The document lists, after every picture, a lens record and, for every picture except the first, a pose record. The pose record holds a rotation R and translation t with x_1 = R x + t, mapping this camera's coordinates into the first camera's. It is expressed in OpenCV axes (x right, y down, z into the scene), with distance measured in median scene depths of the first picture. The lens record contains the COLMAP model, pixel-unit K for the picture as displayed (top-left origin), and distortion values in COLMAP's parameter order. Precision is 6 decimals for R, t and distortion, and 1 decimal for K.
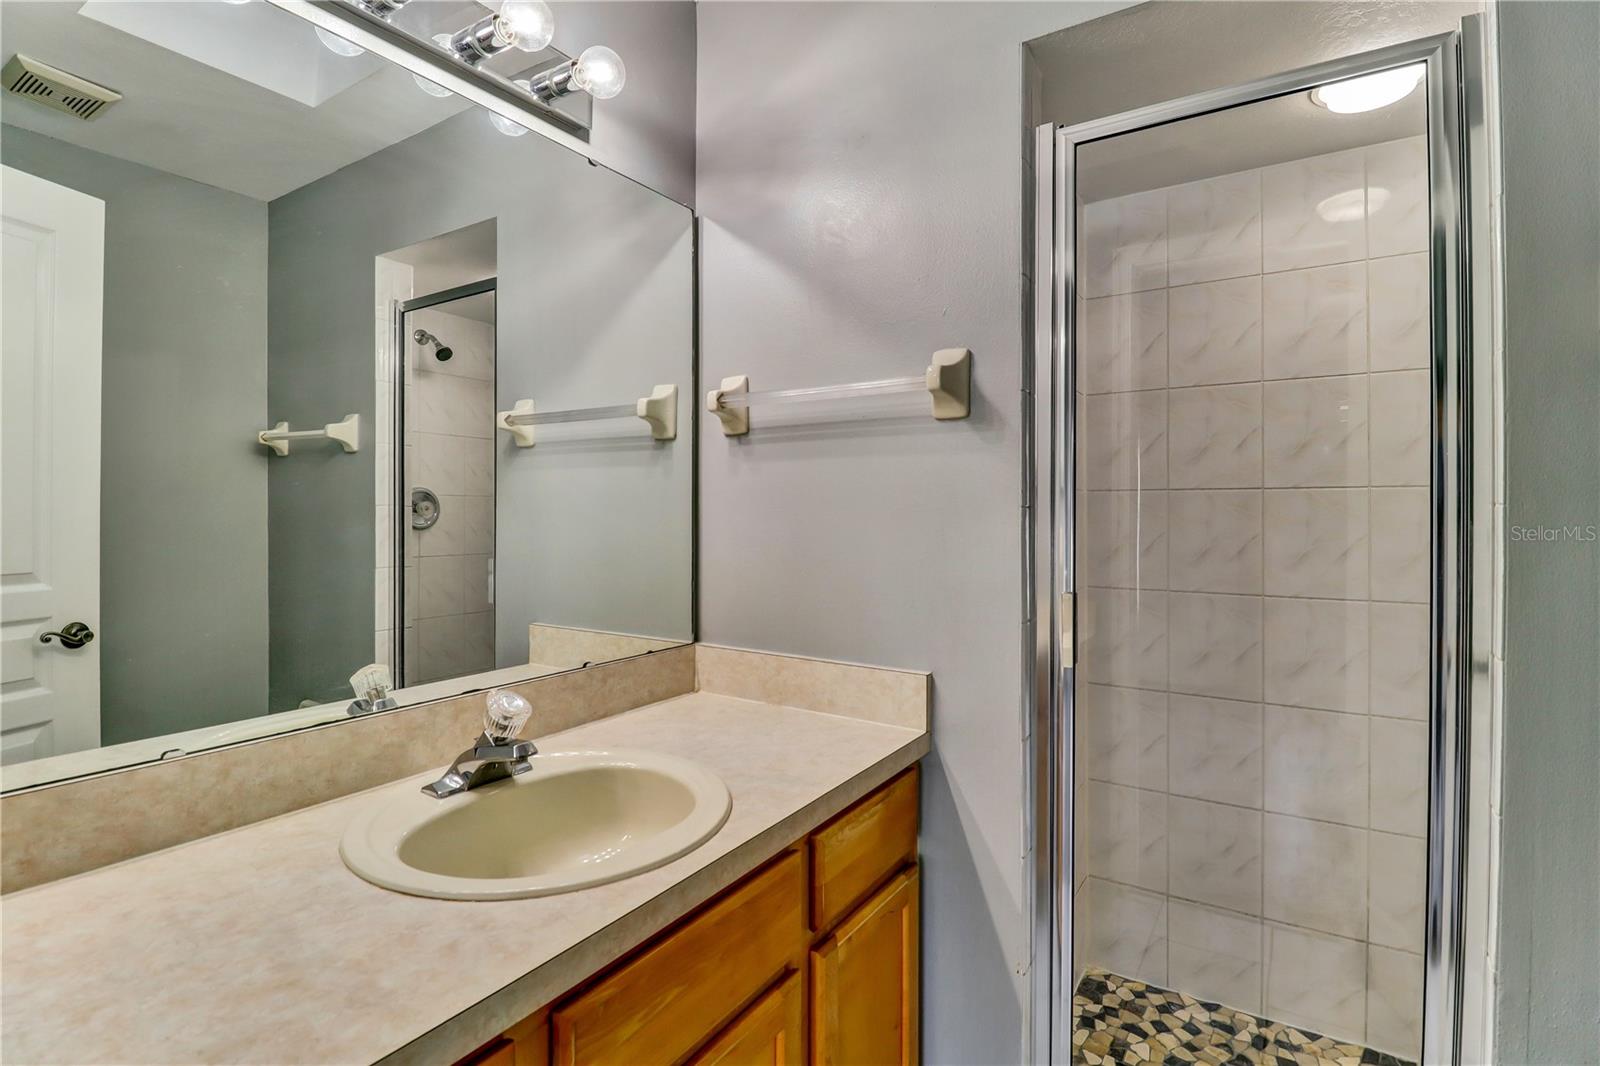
lens RADIAL K [[765.6, 0, 797.8], [0, 765.6, 530.0], [0, 0, 1]] dist [-0.008787, -0.002405]
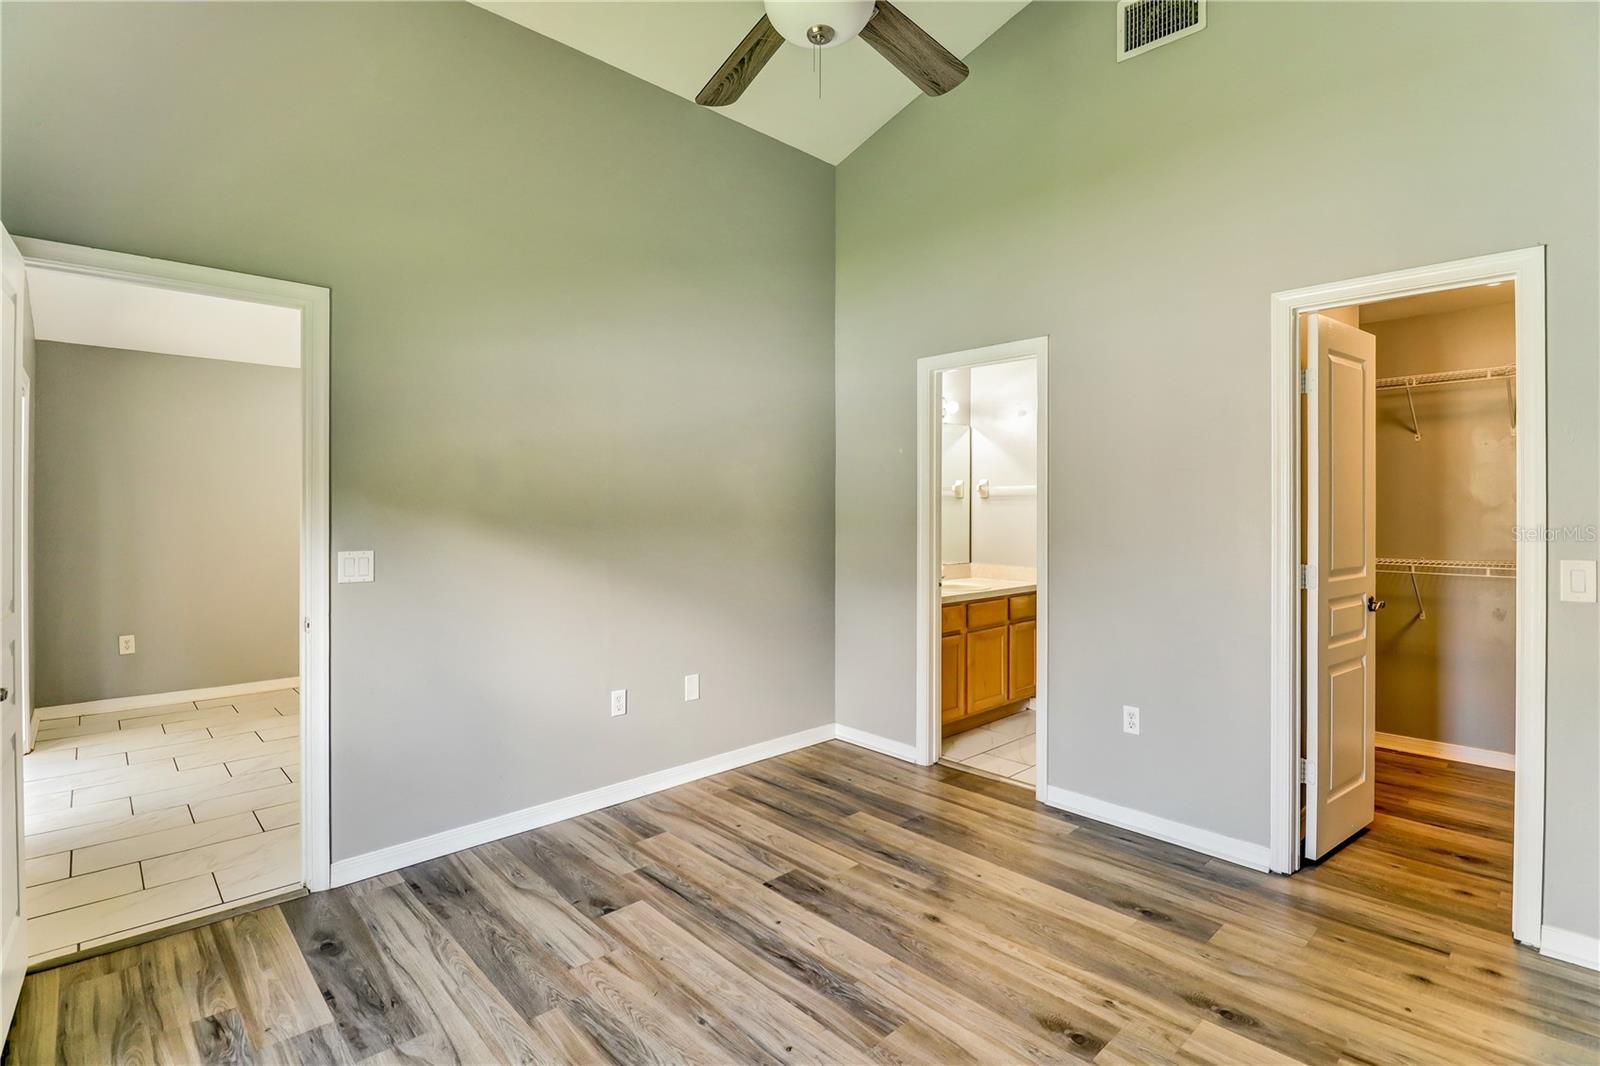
lens RADIAL K [[765.6, 0, 802.9], [0, 765.6, 519.6], [0, 0, 1]] dist [-0.008787, -0.002405]
pose [[0.972042, 0.000844, -0.234807, -0.065905], [0.000978, 0.999970, 0.007643, -0.056779], [0.234806, -0.007659, 0.972012, -2.326769]]
